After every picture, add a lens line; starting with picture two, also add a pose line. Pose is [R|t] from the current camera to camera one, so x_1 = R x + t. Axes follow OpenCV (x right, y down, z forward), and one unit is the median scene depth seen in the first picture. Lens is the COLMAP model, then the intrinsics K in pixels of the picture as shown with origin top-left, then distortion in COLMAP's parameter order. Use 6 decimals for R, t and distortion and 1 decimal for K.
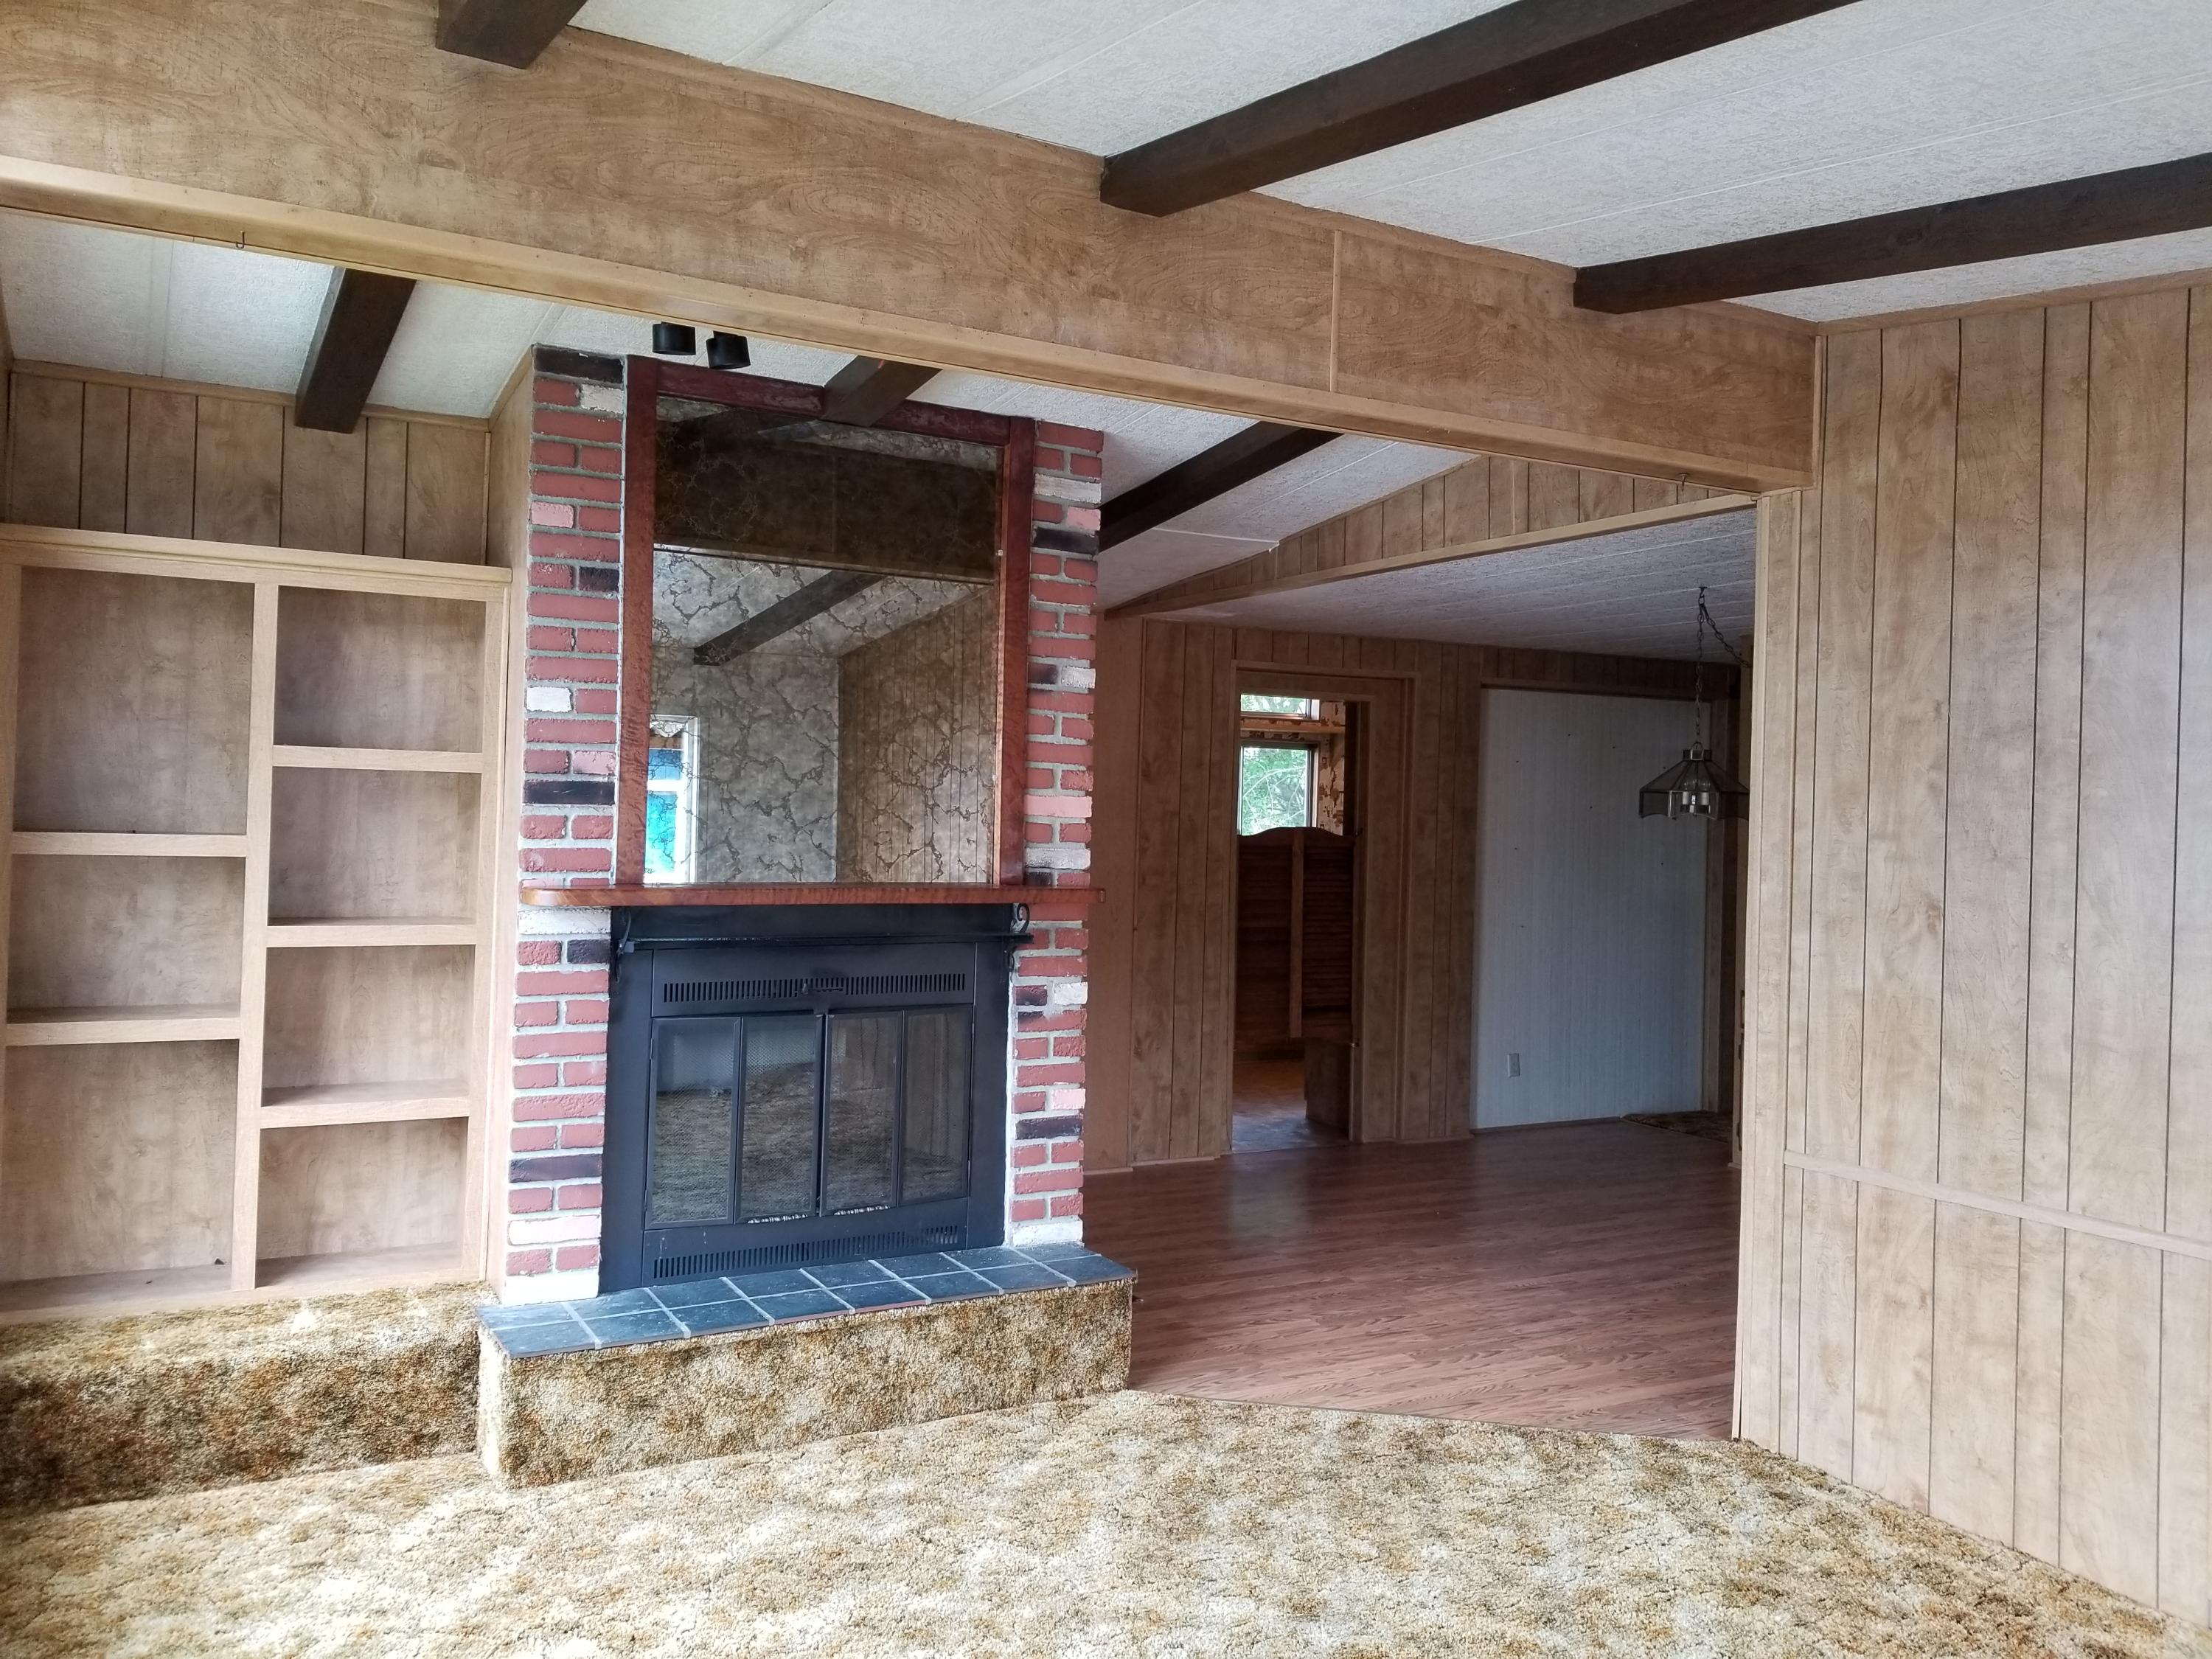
lens RADIAL K [[1750.0, 0, 1117.4], [0, 1750.0, 824.6], [0, 0, 1]] dist [0.091327, -0.034956]
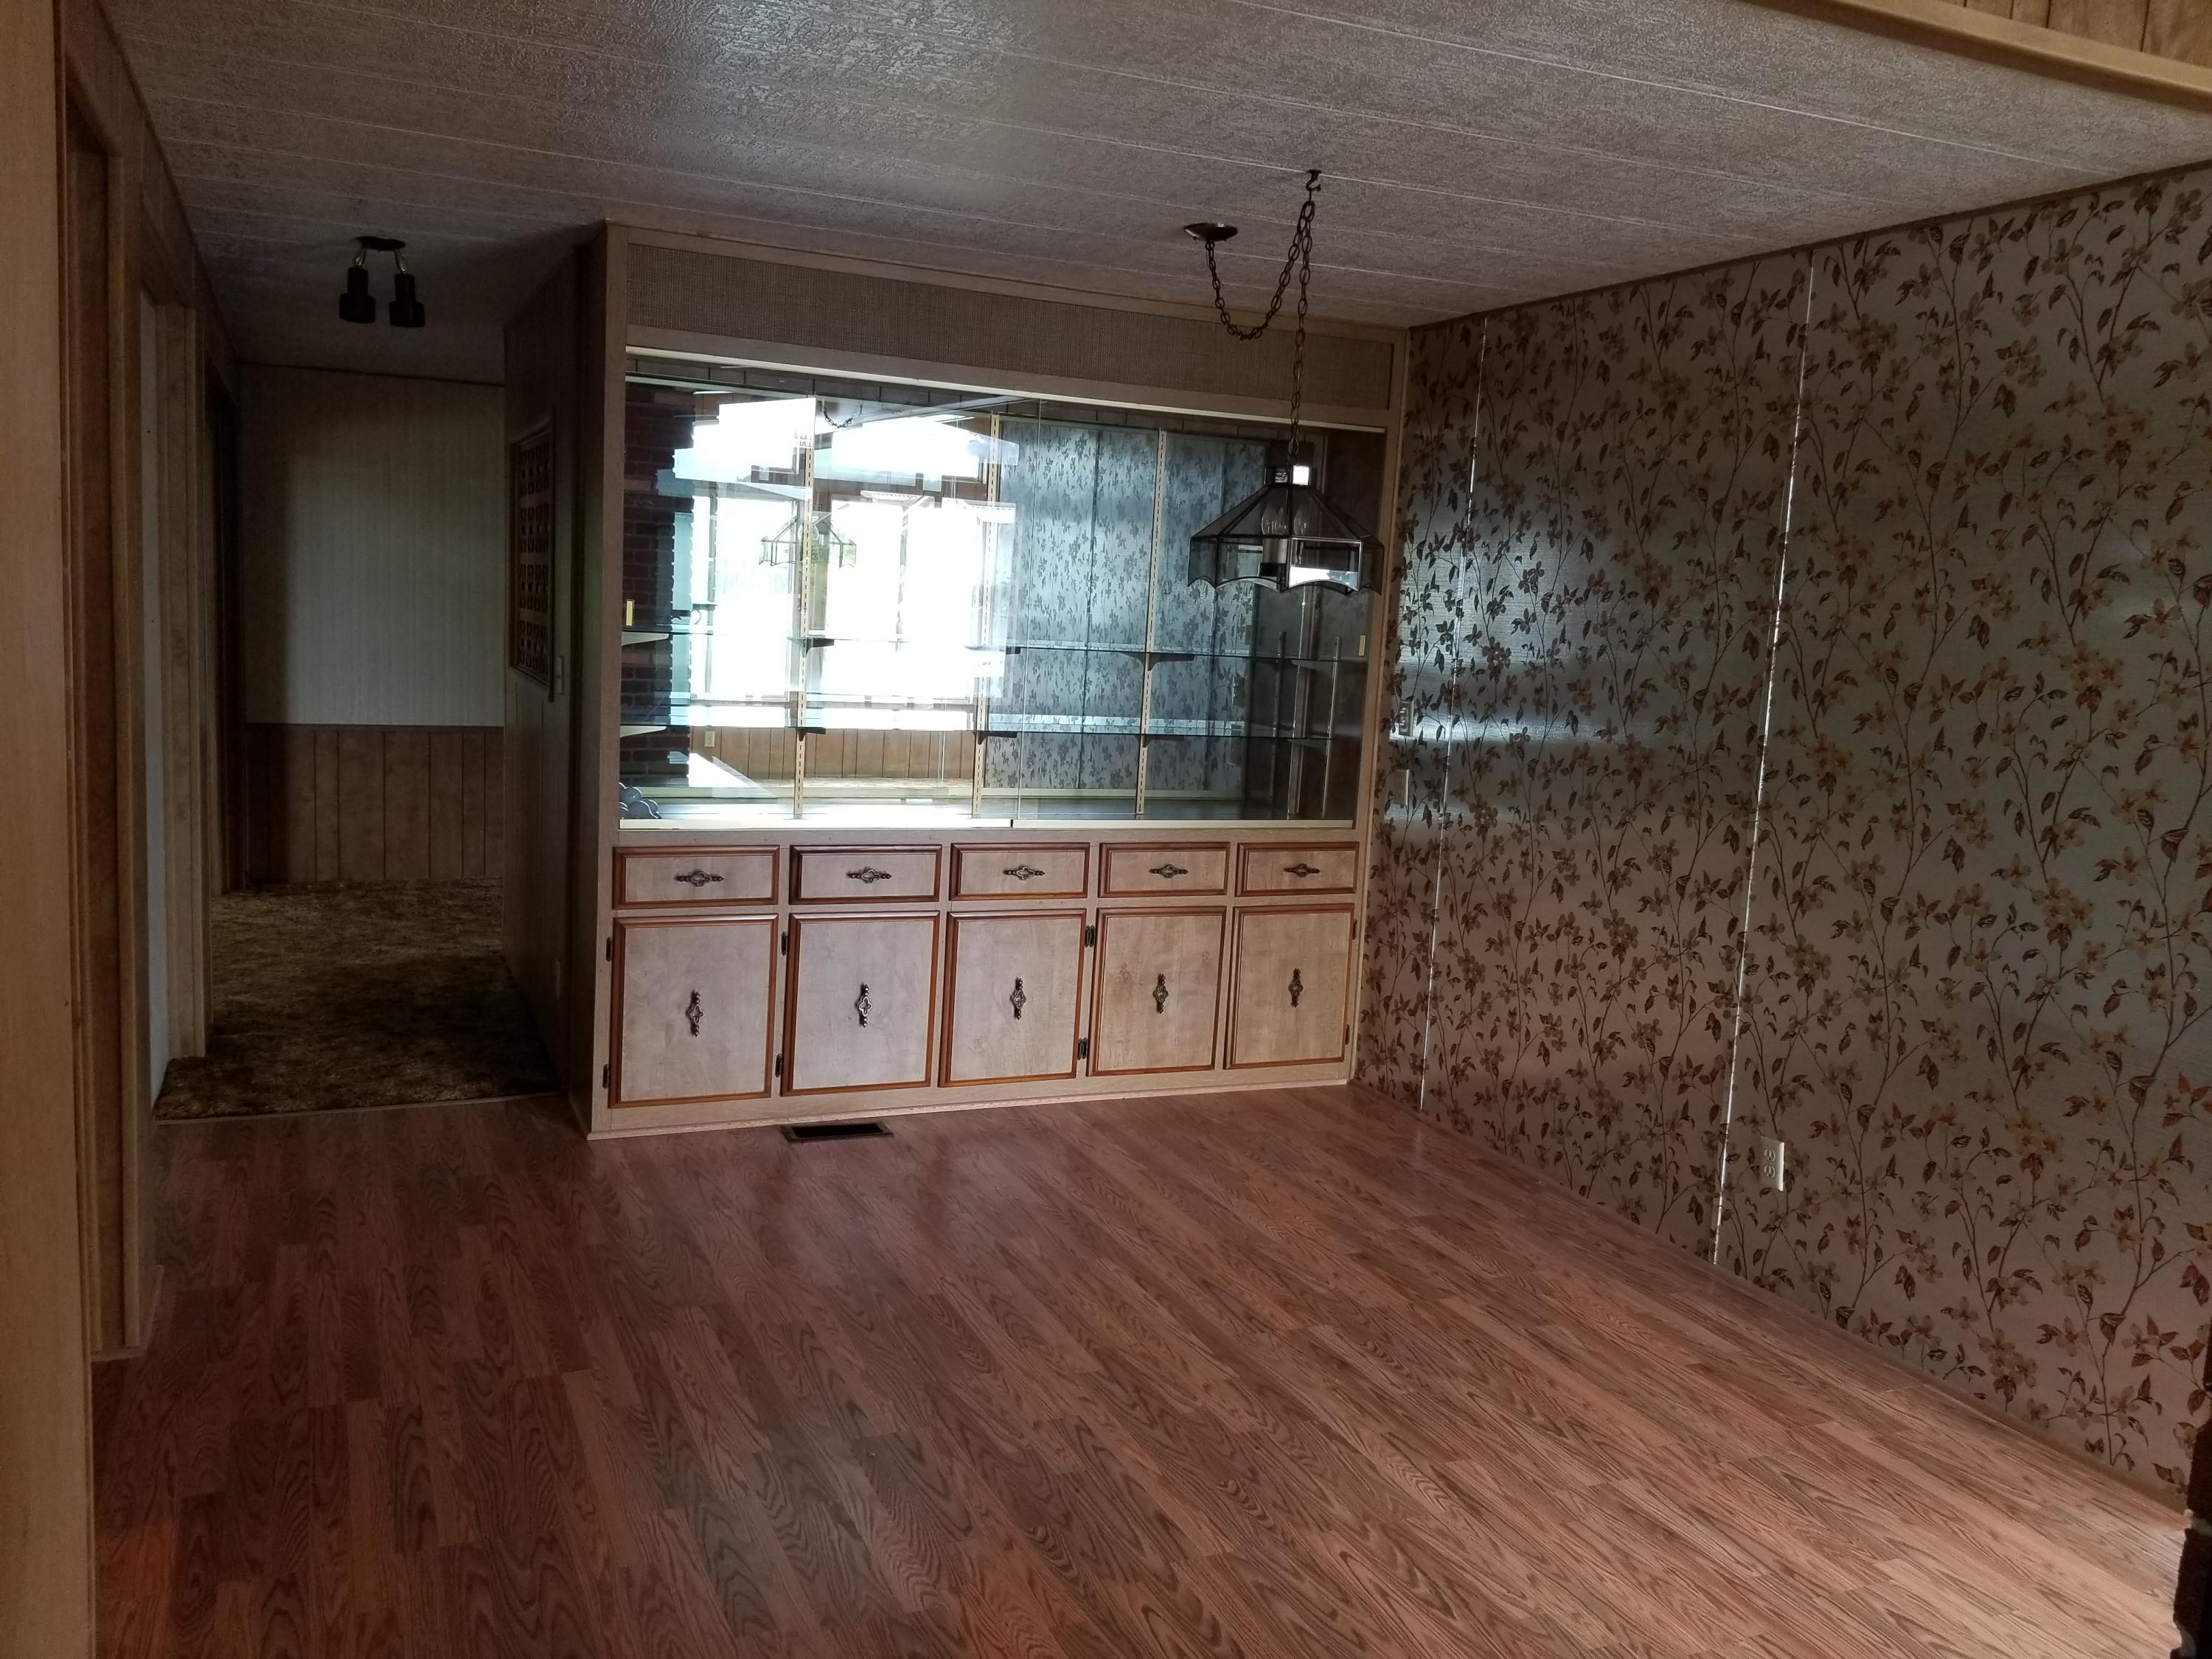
lens RADIAL K [[1750.0, 0, 1107.7], [0, 1750.0, 832.6], [0, 0, 1]] dist [0.091327, -0.034956]
pose [[0.075380, -0.153281, 0.985303, -0.304905], [-0.042944, 0.986699, 0.156784, -0.015256], [-0.996230, -0.054131, 0.067795, 1.198093]]
